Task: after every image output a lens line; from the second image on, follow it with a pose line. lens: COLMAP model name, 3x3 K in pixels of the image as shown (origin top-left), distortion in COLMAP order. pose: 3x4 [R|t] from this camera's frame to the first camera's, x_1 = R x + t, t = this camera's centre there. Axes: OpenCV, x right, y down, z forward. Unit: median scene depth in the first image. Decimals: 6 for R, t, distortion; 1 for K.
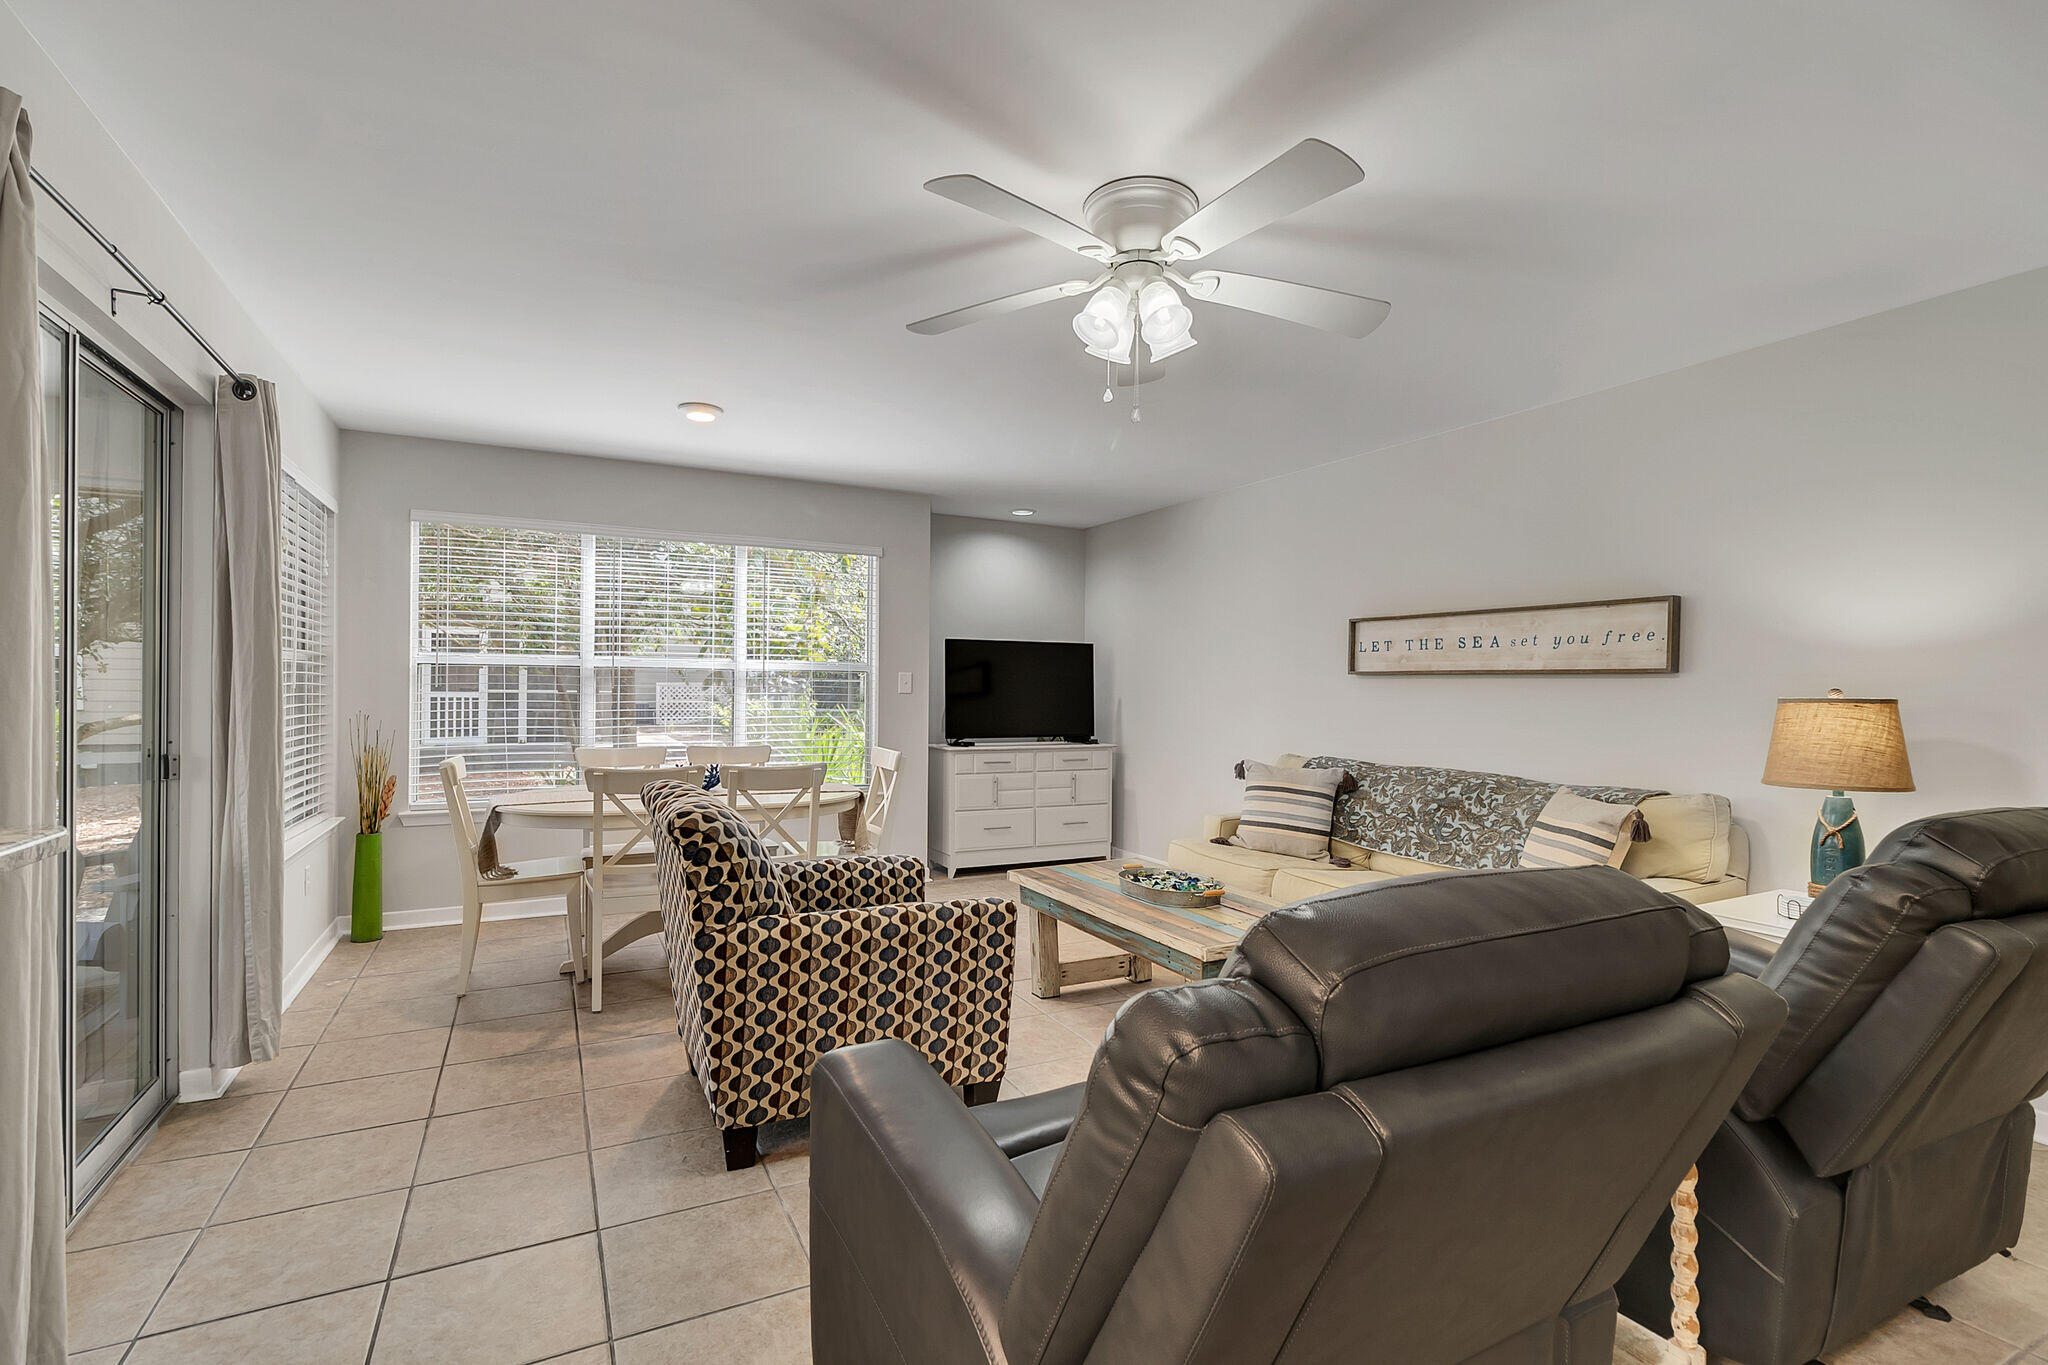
lens RADIAL K [[951.4, 0, 1008.2], [0, 951.4, 678.6], [0, 0, 1]] dist [-0.001454, -0.000223]
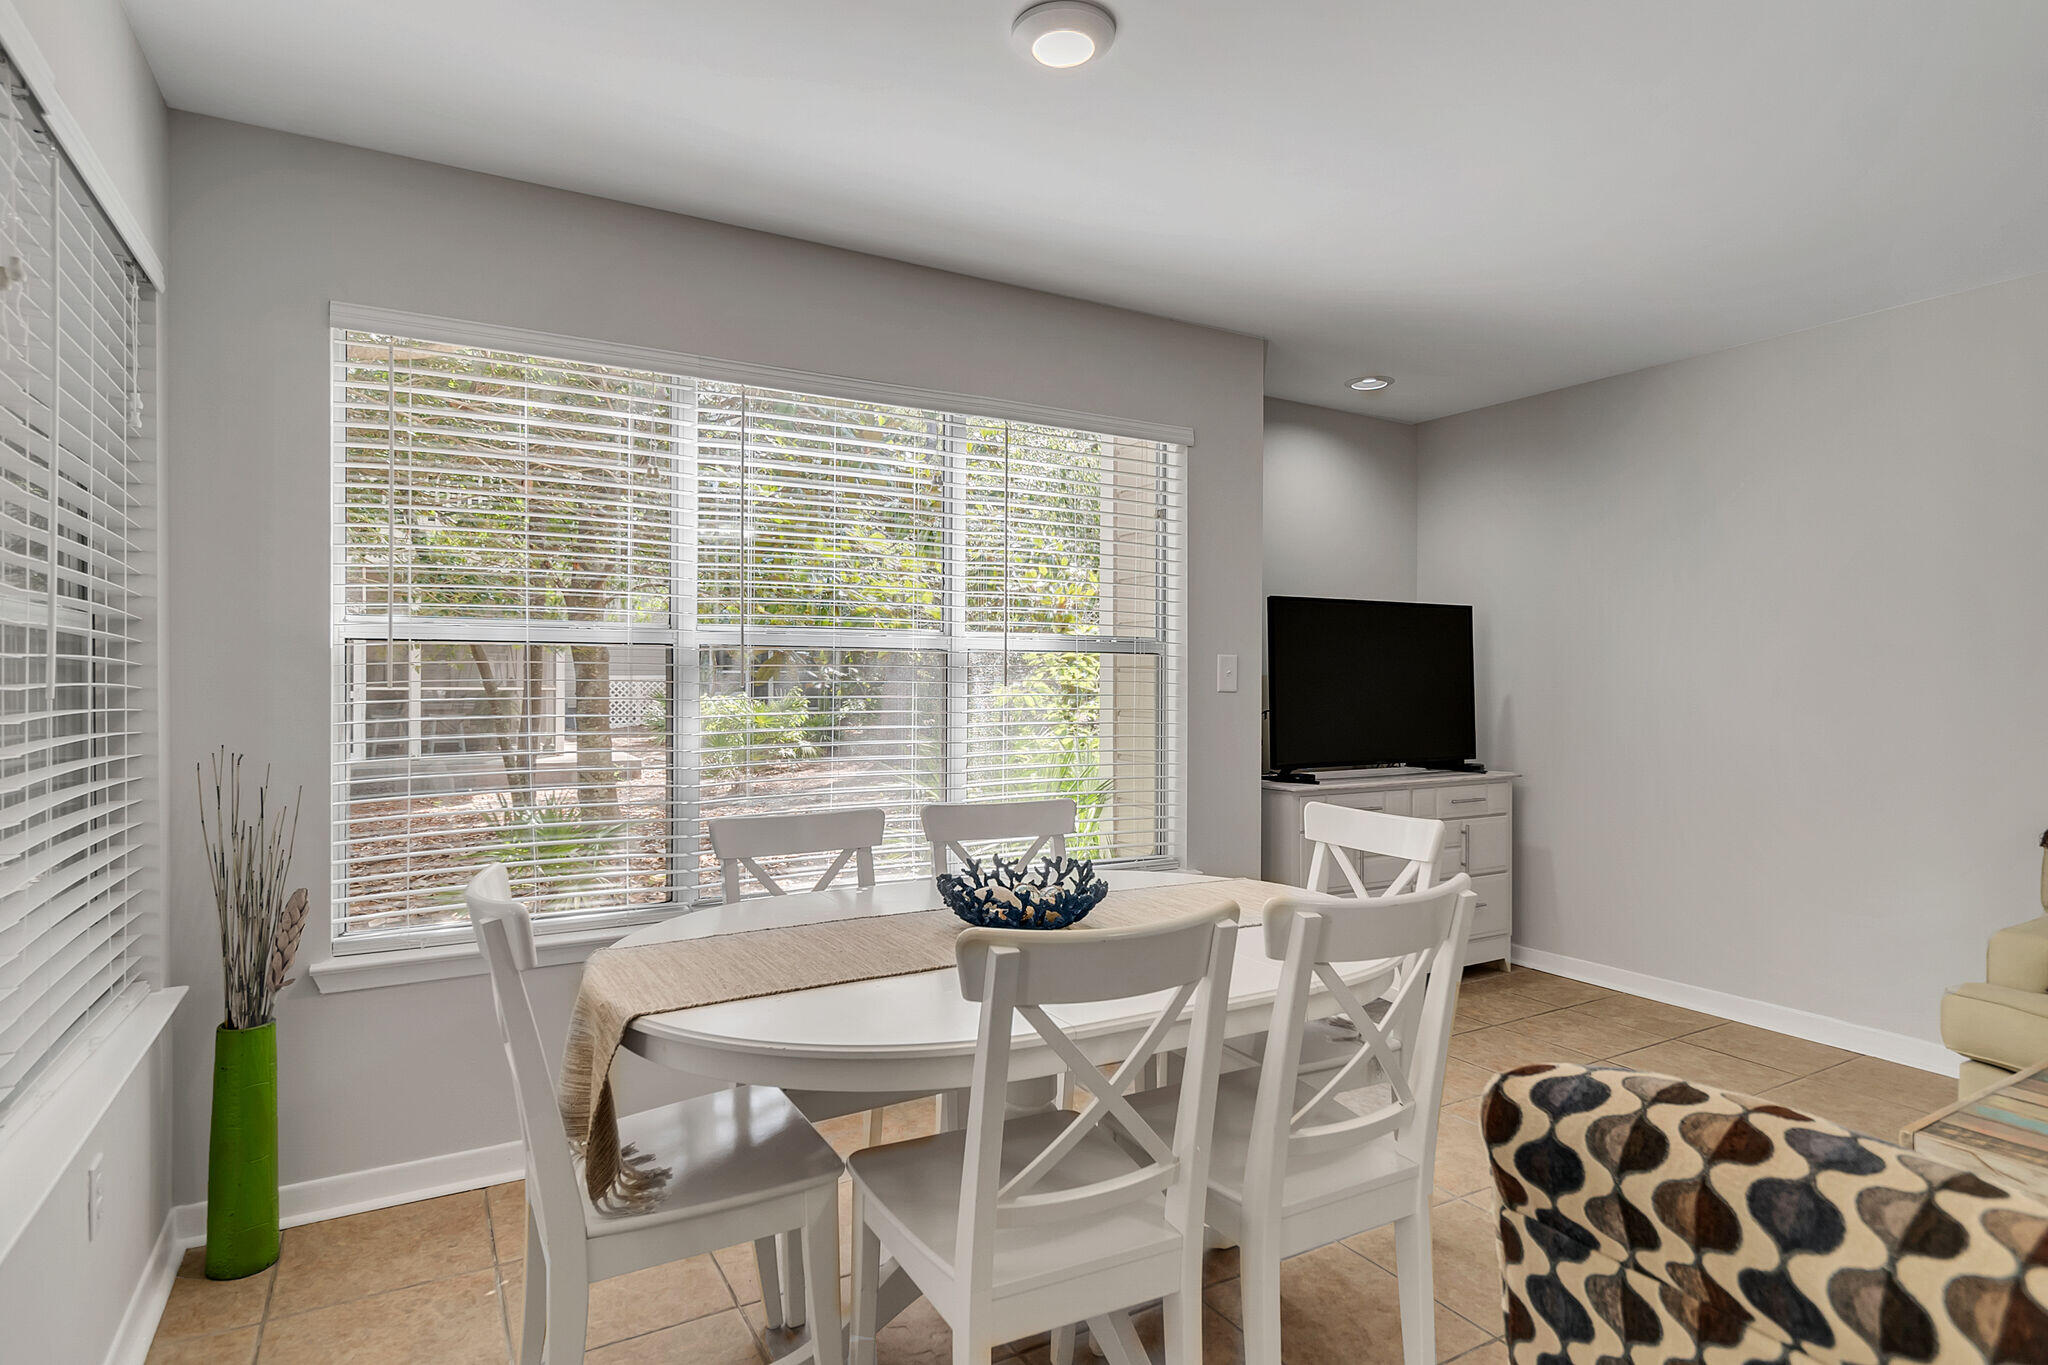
lens RADIAL K [[1049.8, 0, 993.7], [0, 1049.8, 674.5], [0, 0, 1]] dist [0.002316, 0.000749]
pose [[0.997234, -0.006340, 0.074056, -0.284984], [0.005758, 0.999951, 0.008081, -0.000598], [-0.074103, -0.007632, 0.997221, 0.385537]]
